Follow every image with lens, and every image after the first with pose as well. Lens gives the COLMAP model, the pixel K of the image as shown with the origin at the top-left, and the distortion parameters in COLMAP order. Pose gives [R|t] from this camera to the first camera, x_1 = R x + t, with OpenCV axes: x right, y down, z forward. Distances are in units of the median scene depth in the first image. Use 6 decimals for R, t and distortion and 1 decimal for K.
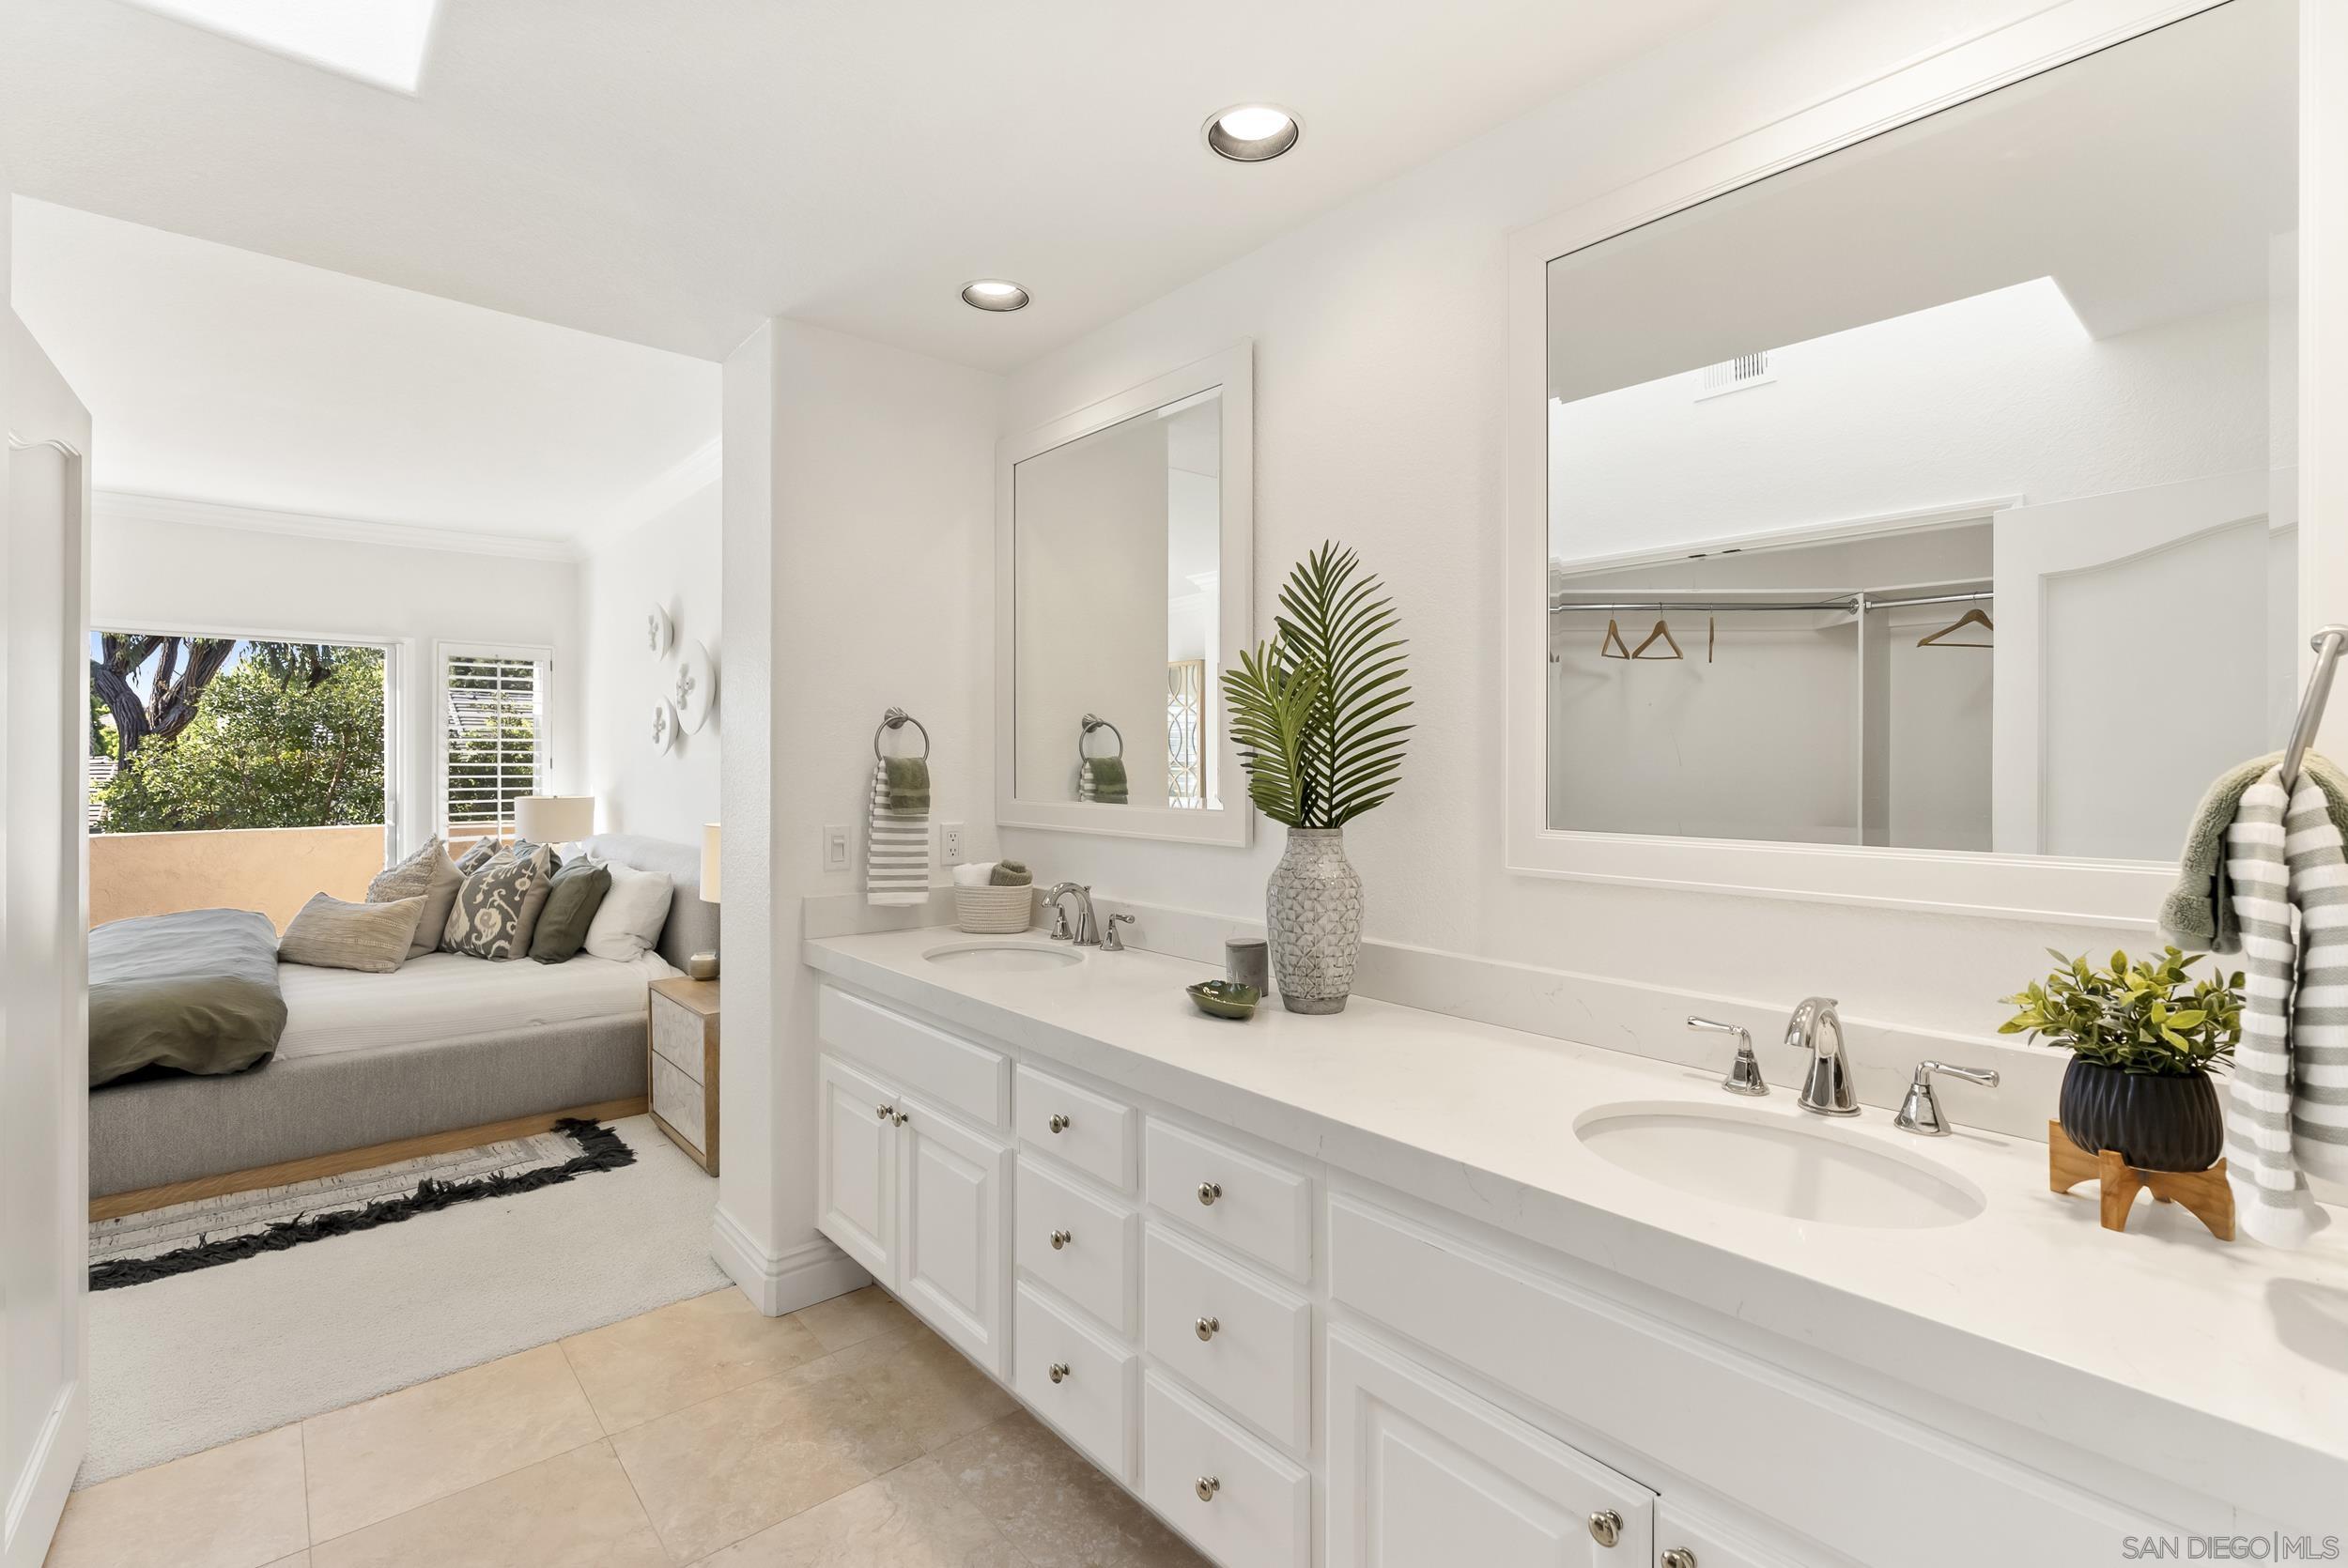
lens RADIAL K [[1072.7, 0, 1192.7], [0, 1072.7, 769.3], [0, 0, 1]] dist [-0.006018, 0.001610]
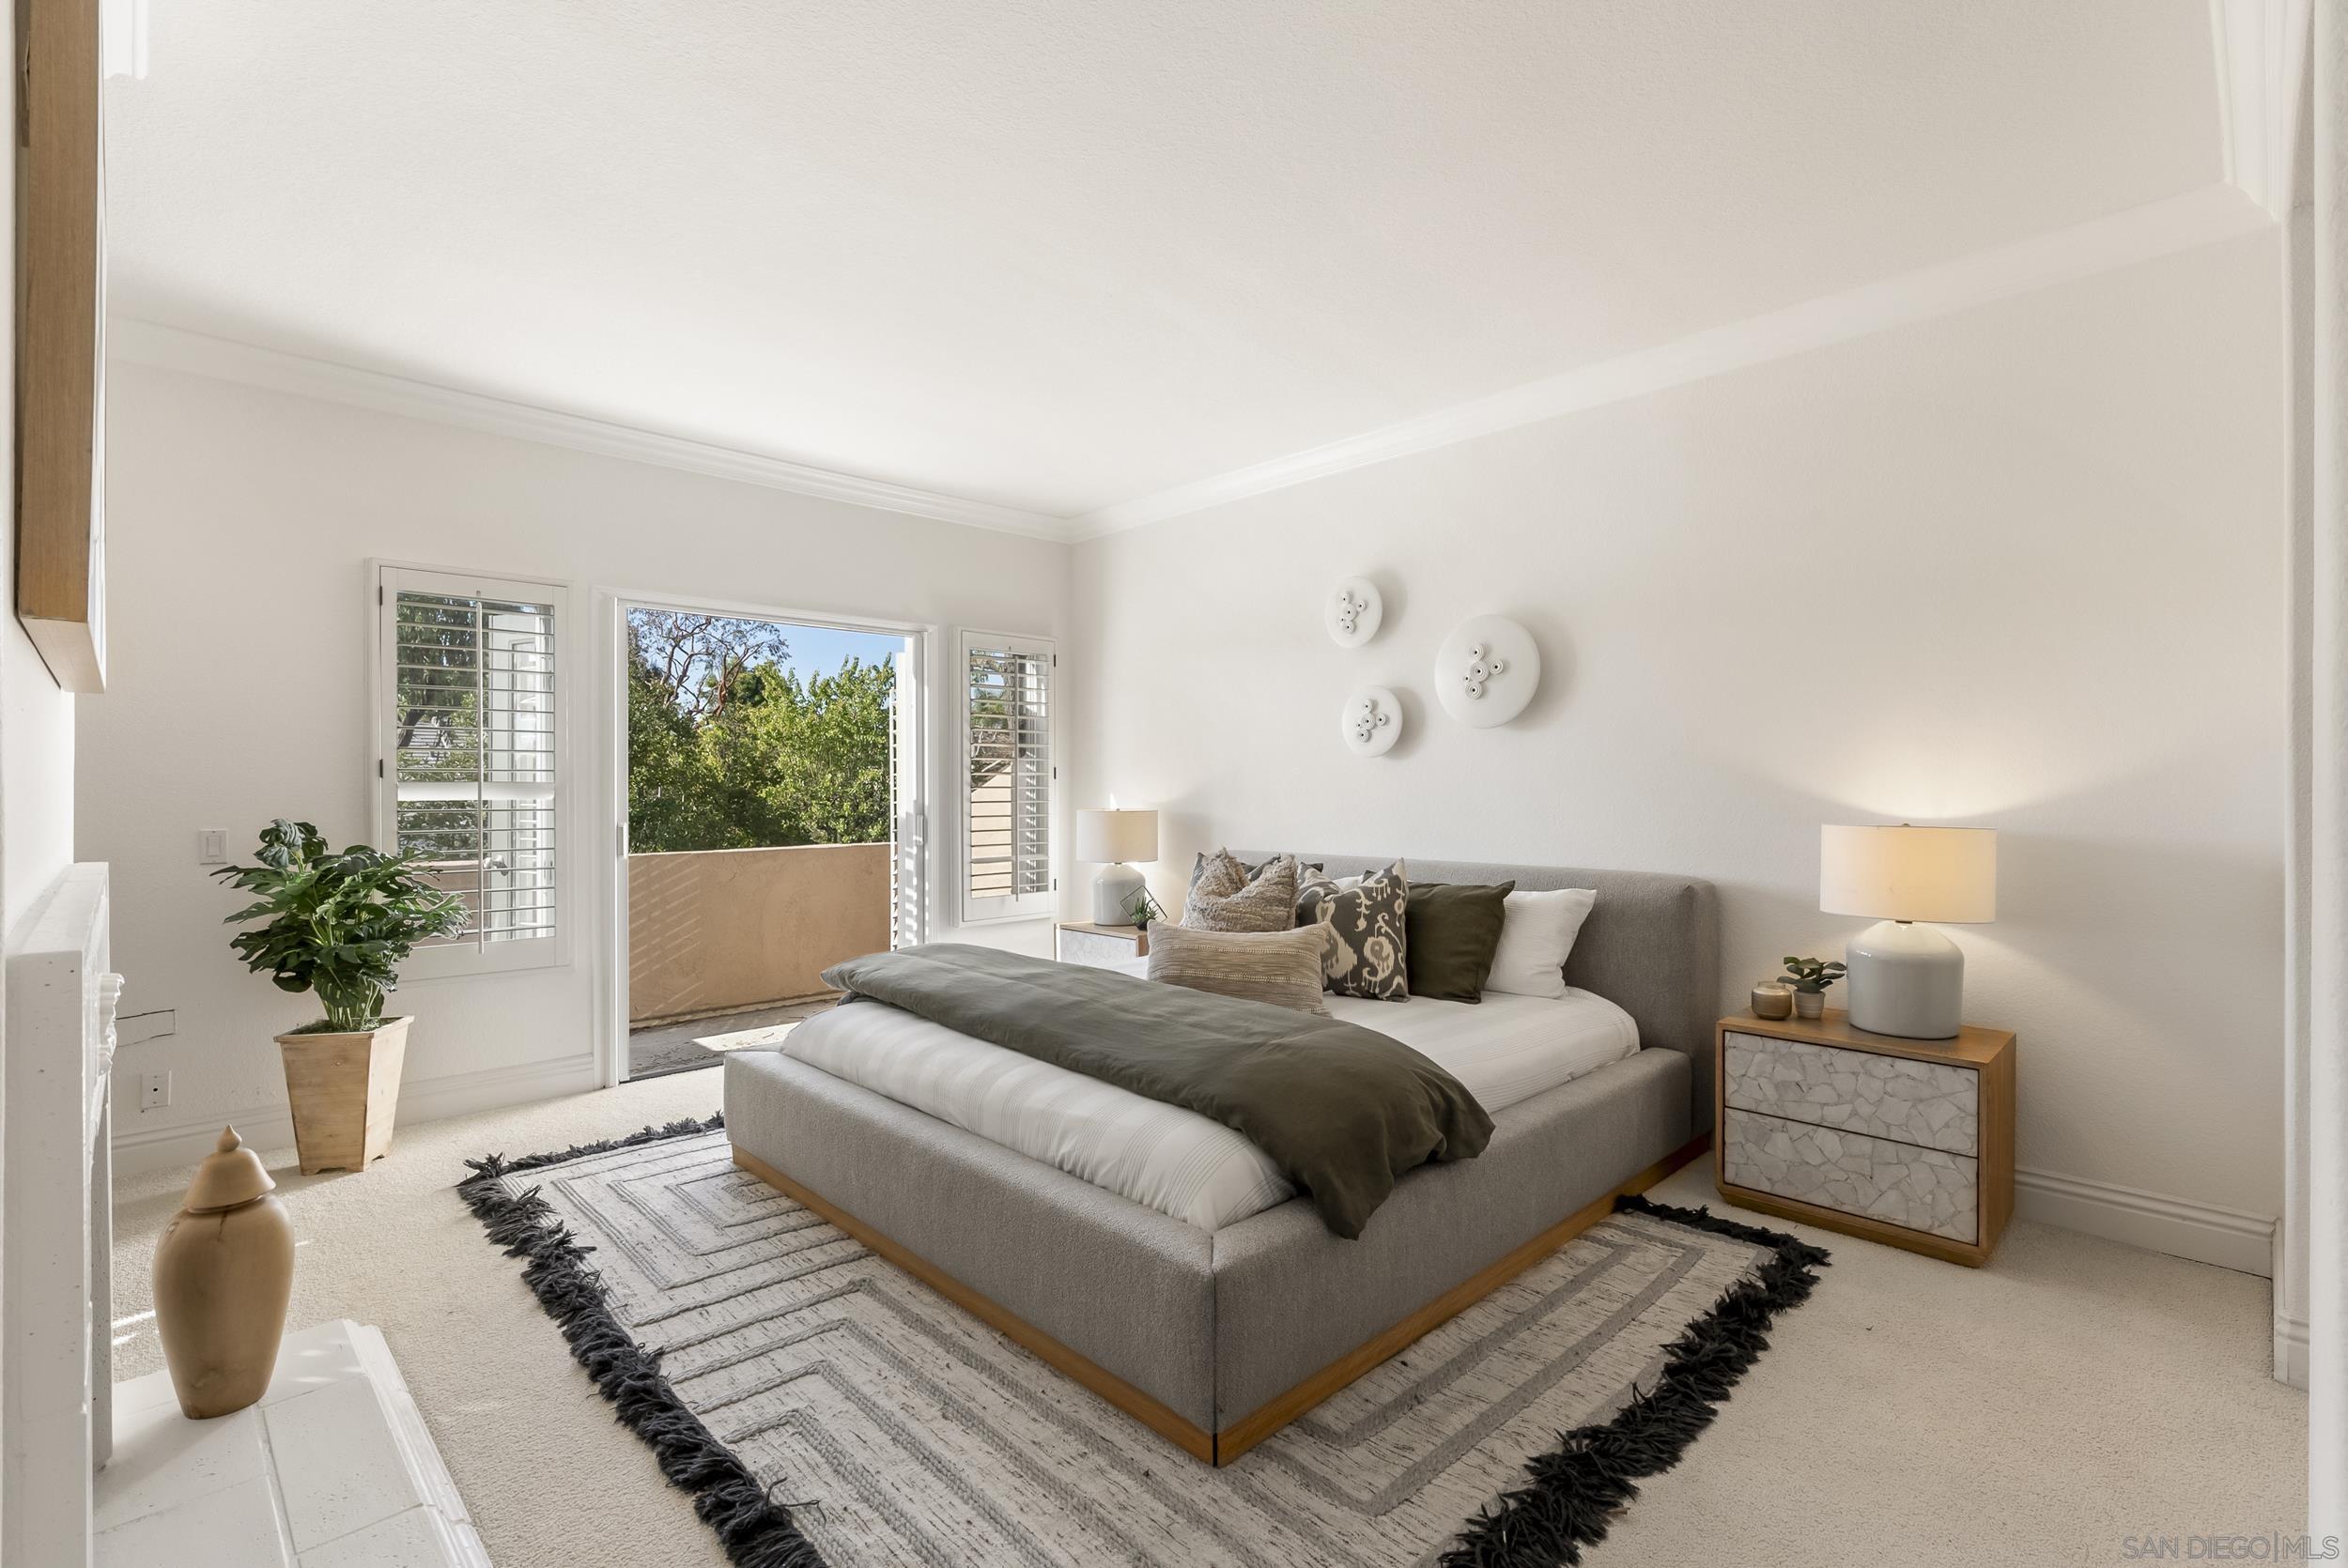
lens RADIAL K [[1072.7, 0, 1184.8], [0, 1072.7, 799.1], [0, 0, 1]] dist [-0.006018, 0.001610]
pose [[0.998662, -0.006928, 0.051242, -0.832790], [0.006696, 0.999967, 0.004700, 0.019888], [-0.051273, -0.004350, 0.998675, 0.188060]]
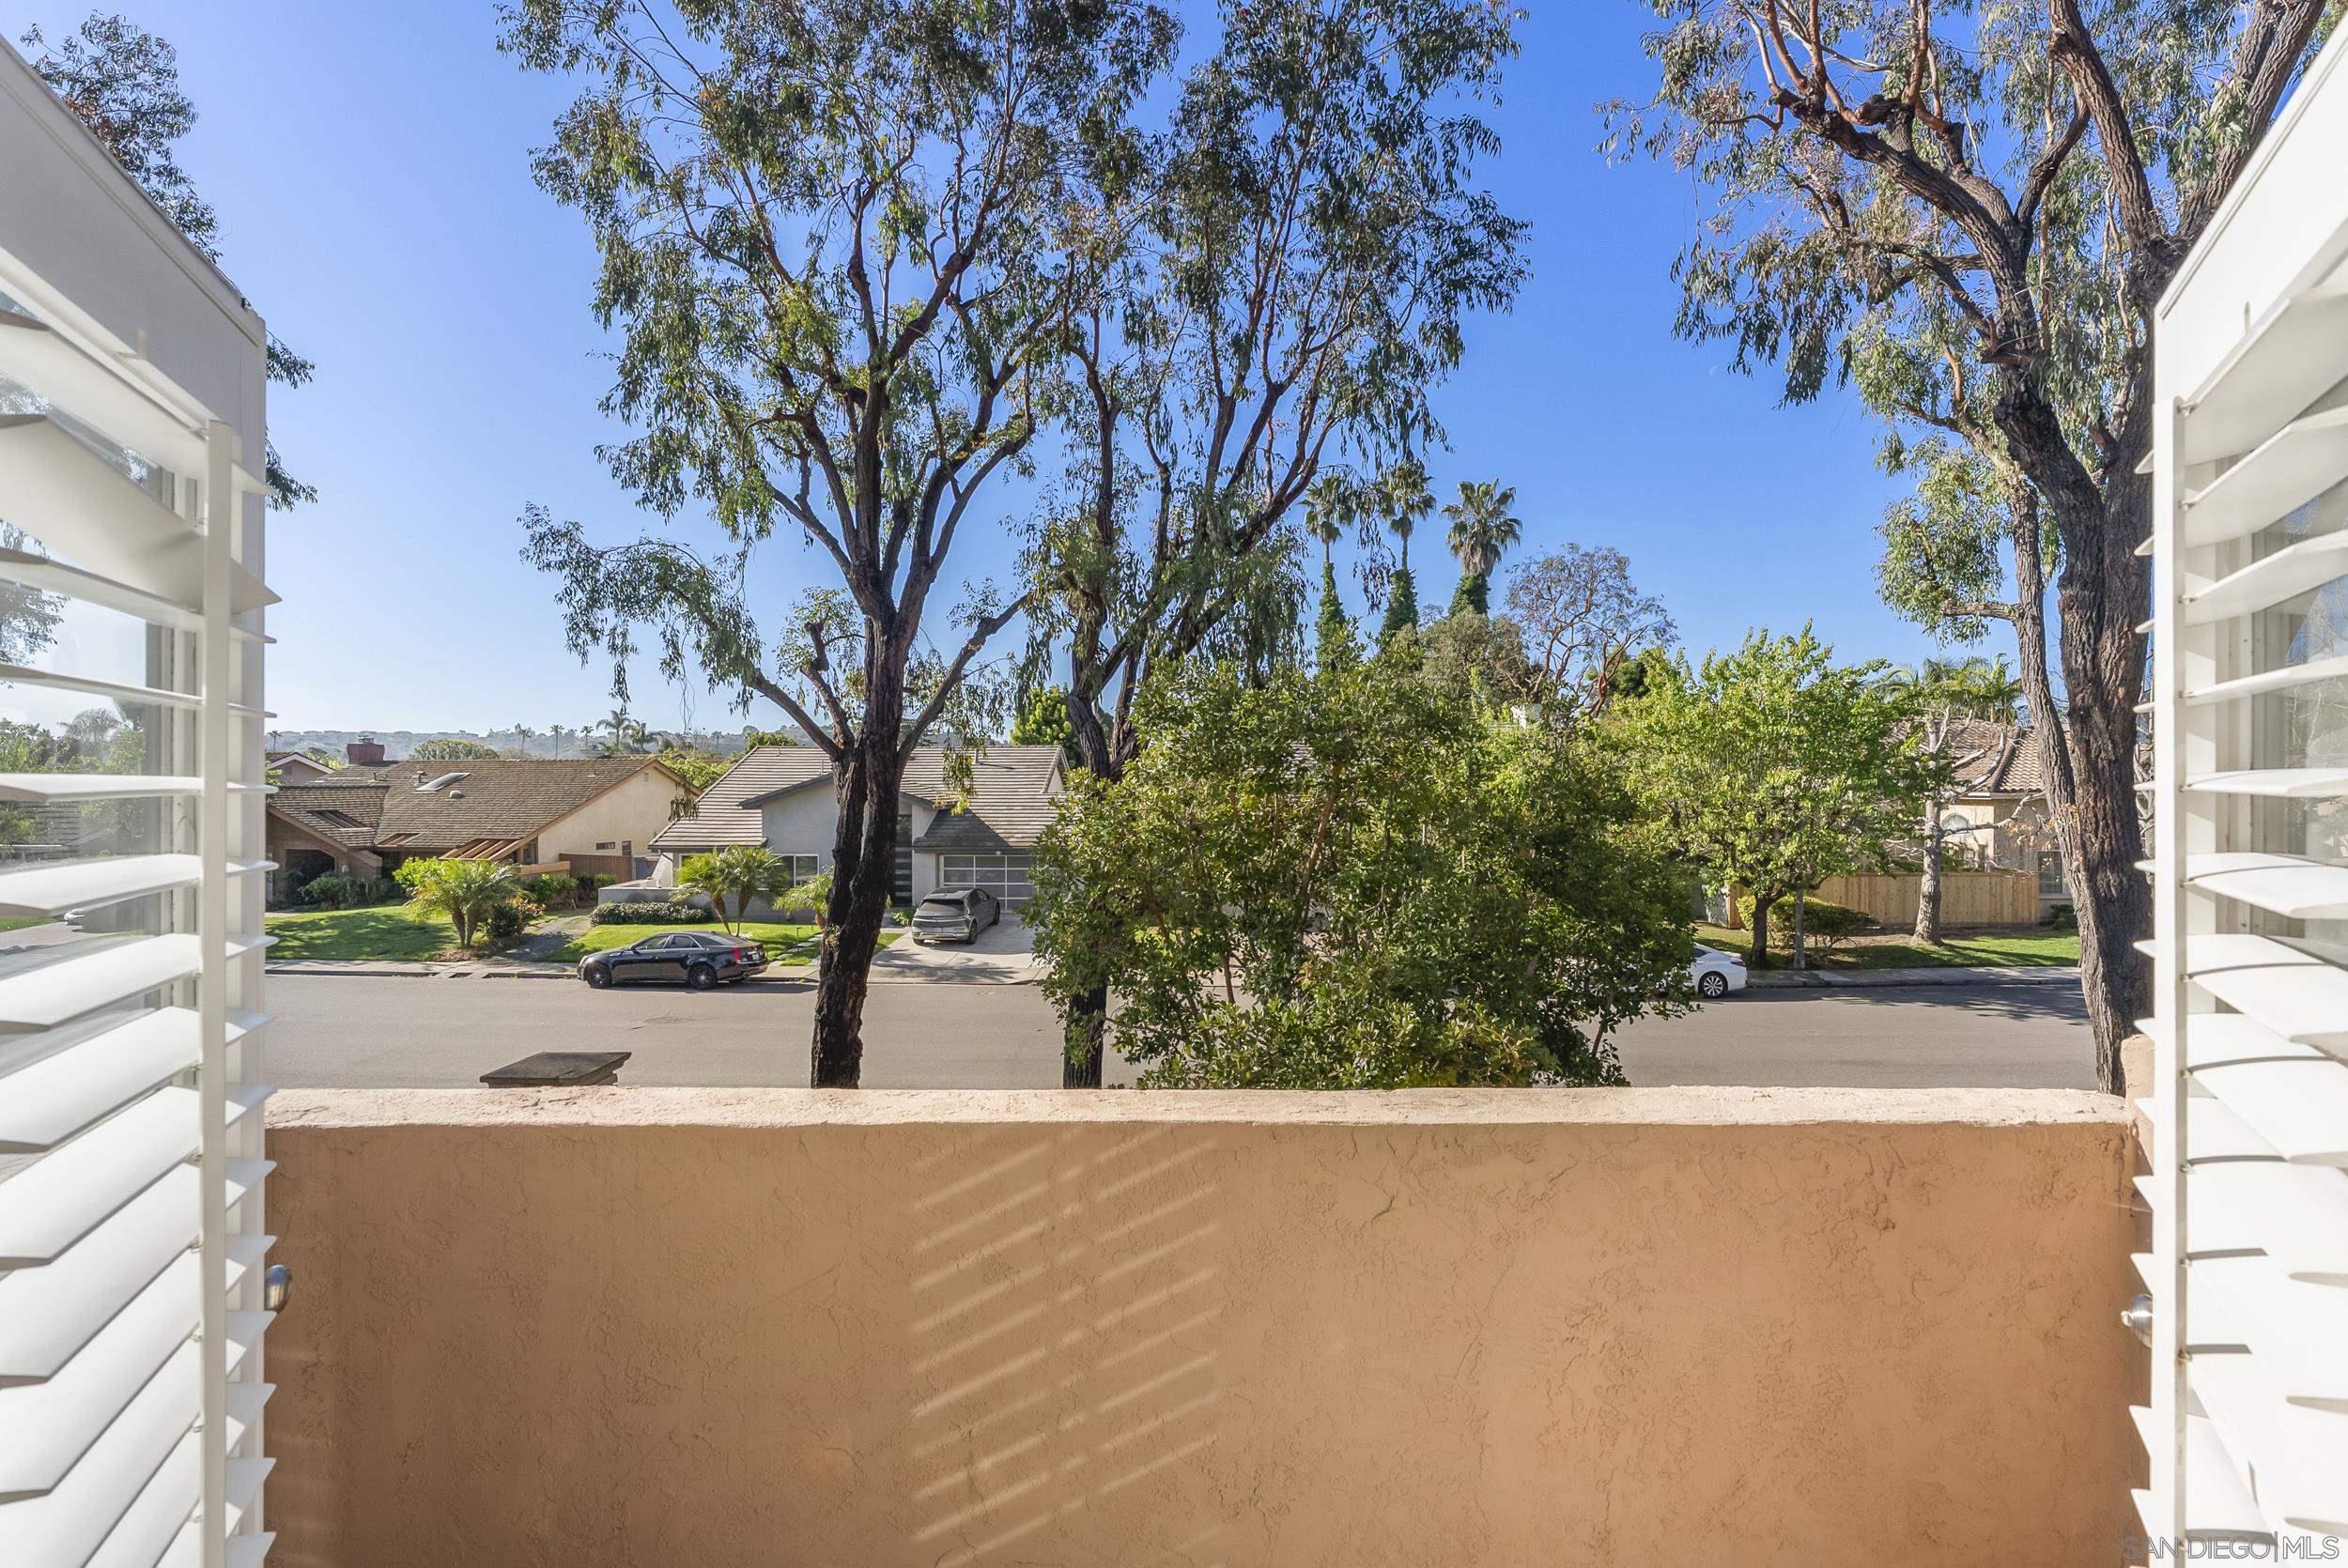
lens RADIAL K [[1072.7, 0, 1157.7], [0, 1072.7, 785.0], [0, 0, 1]] dist [-0.006018, 0.001610]
pose [[0.727148, -0.002685, -0.686475, -1.133911], [-0.001997, 0.999980, -0.006025, -0.042640], [0.686478, 0.005752, 0.727128, 1.277568]]
